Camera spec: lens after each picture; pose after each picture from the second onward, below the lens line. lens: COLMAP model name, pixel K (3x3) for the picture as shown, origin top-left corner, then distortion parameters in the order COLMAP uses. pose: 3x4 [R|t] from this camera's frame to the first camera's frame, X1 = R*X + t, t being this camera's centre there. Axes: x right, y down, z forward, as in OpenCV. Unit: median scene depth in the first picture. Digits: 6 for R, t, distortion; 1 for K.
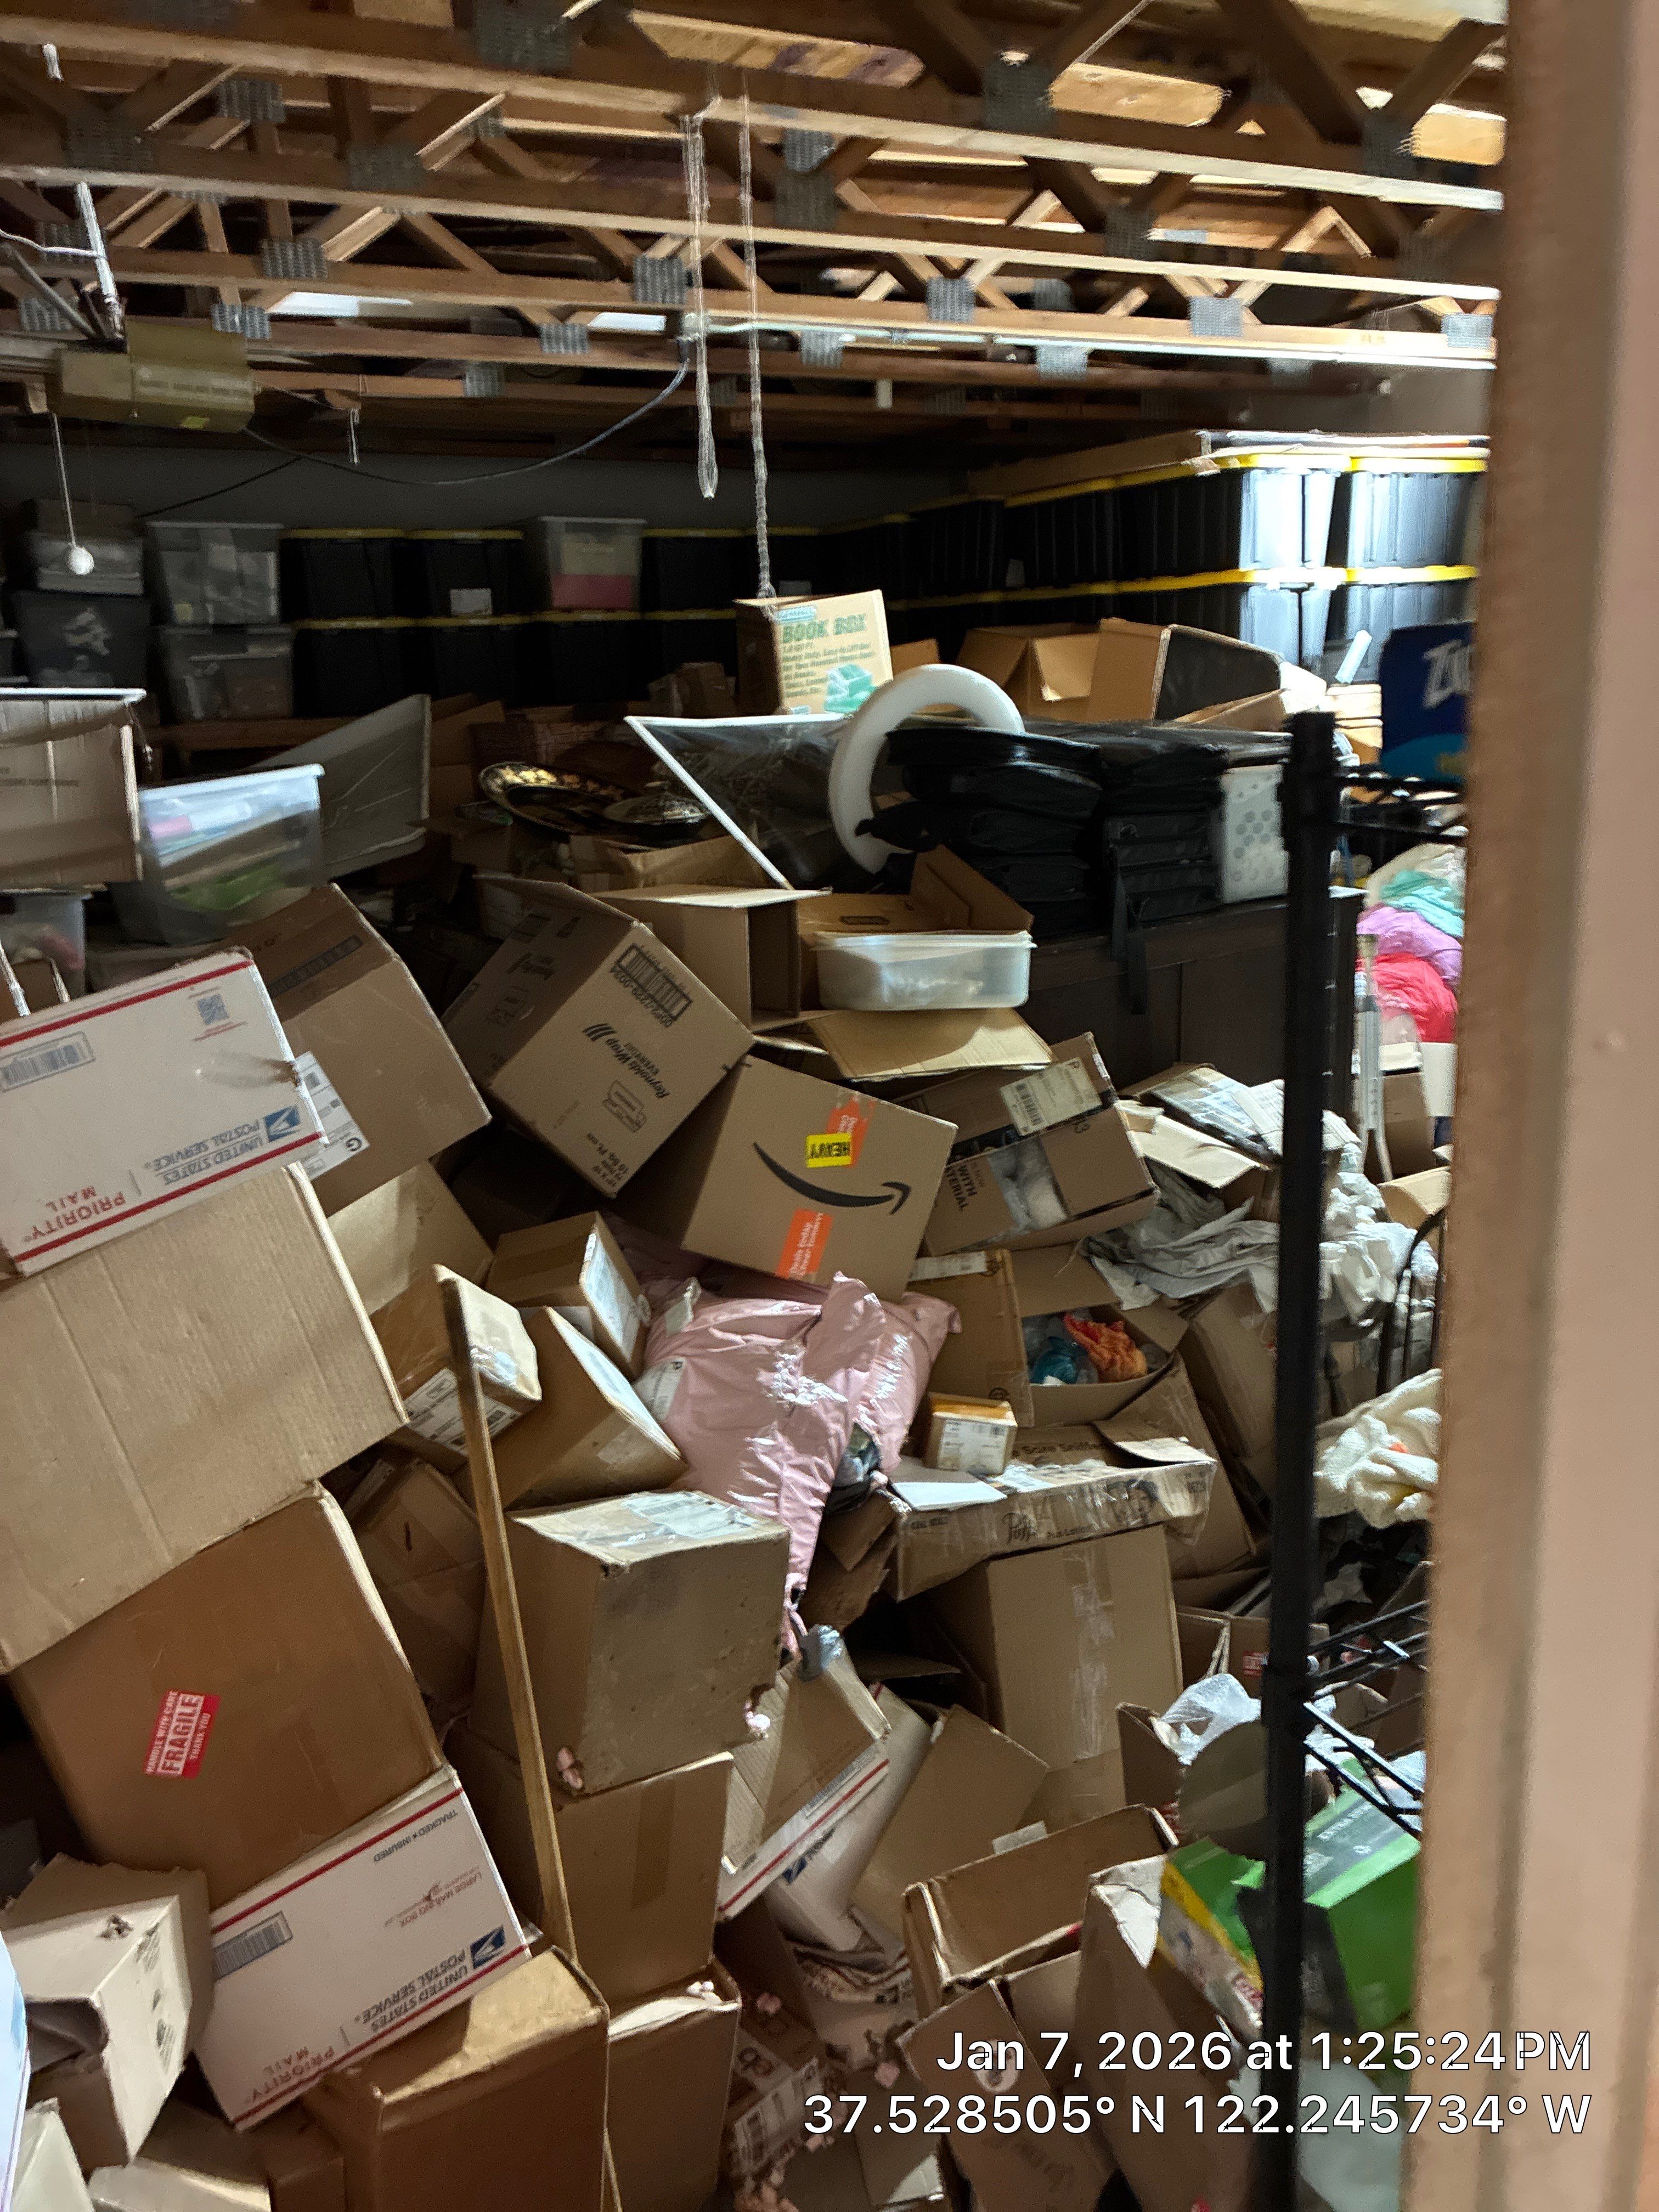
lens RADIAL K [[1692.6, 0, 822.3], [0, 1692.6, 1063.5], [0, 0, 1]] dist [0.150582, -0.199787]
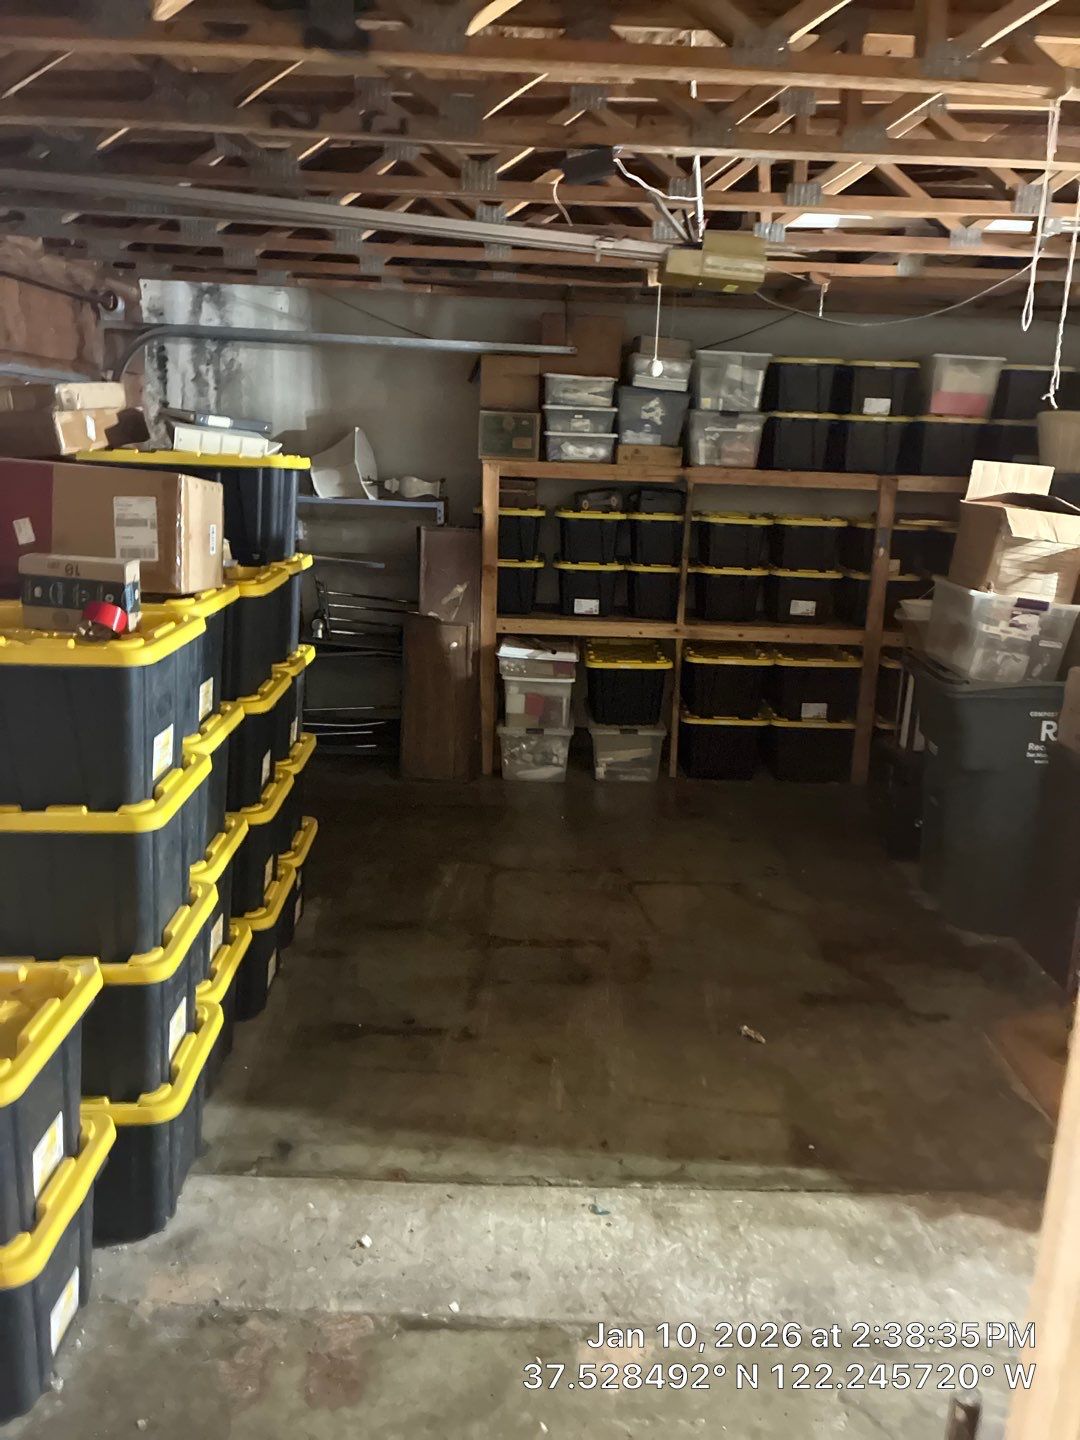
lens RADIAL K [[1105.8, 0, 542.3], [0, 1105.8, 726.8], [0, 0, 1]] dist [0.031388, 0.000359]
pose [[0.881703, 0.186019, -0.433587, 0.040078], [-0.180880, 0.982049, 0.053500, 0.040061], [0.435756, 0.031256, 0.899522, -0.084340]]
